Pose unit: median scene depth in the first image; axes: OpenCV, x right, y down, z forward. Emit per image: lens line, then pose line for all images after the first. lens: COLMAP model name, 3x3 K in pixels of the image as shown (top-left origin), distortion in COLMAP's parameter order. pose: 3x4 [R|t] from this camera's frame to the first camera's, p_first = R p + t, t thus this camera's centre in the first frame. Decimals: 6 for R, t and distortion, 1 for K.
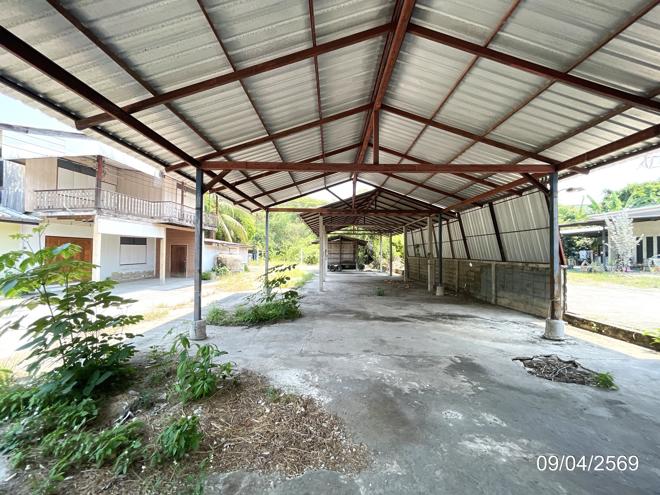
lens RADIAL K [[261.2, 0, 330.0], [0, 261.2, 247.5], [0, 0, 1]] dist [0.000175, 0.000017]
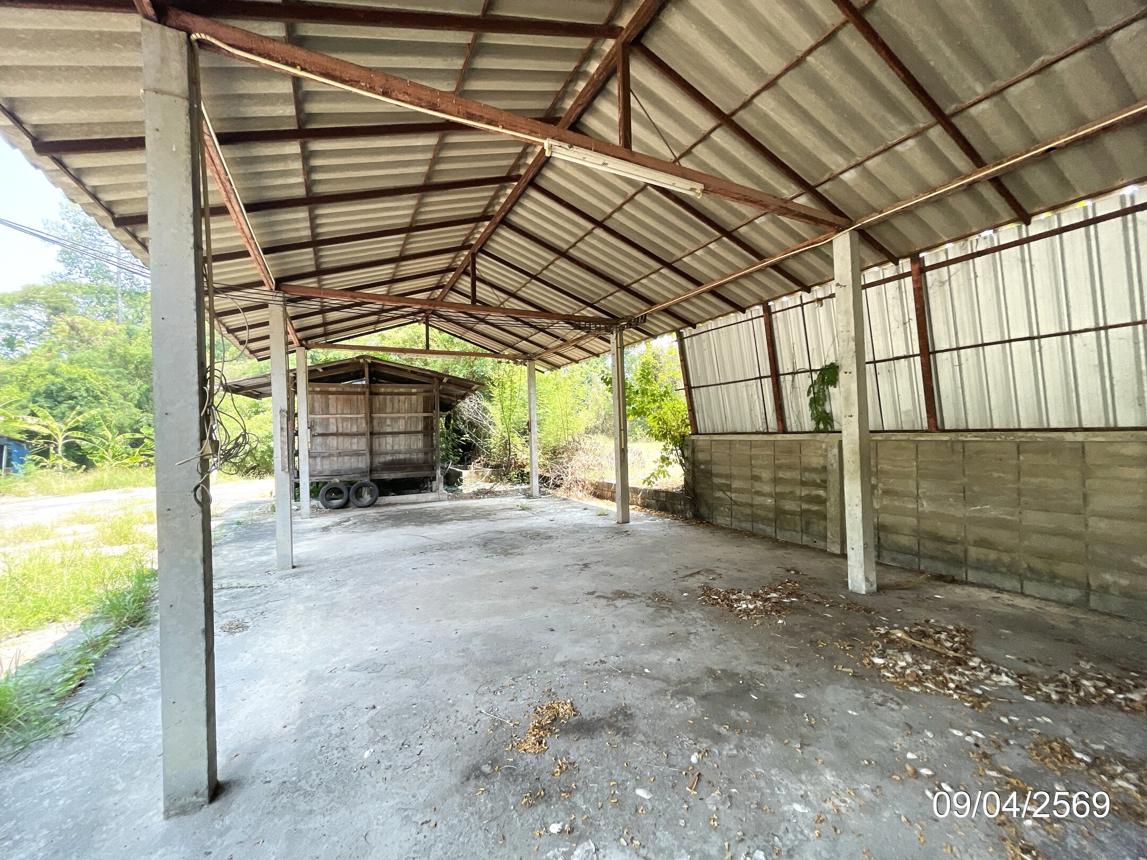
lens RADIAL K [[462.6, 0, 573.5], [0, 462.6, 430.0], [0, 0, 1]] dist [-0.000059, 0.000001]
pose [[0.889436, -0.032134, 0.455929, 0.010850], [0.025370, 0.999459, 0.020950, 0.014959], [-0.456355, -0.007067, 0.889770, 0.504612]]
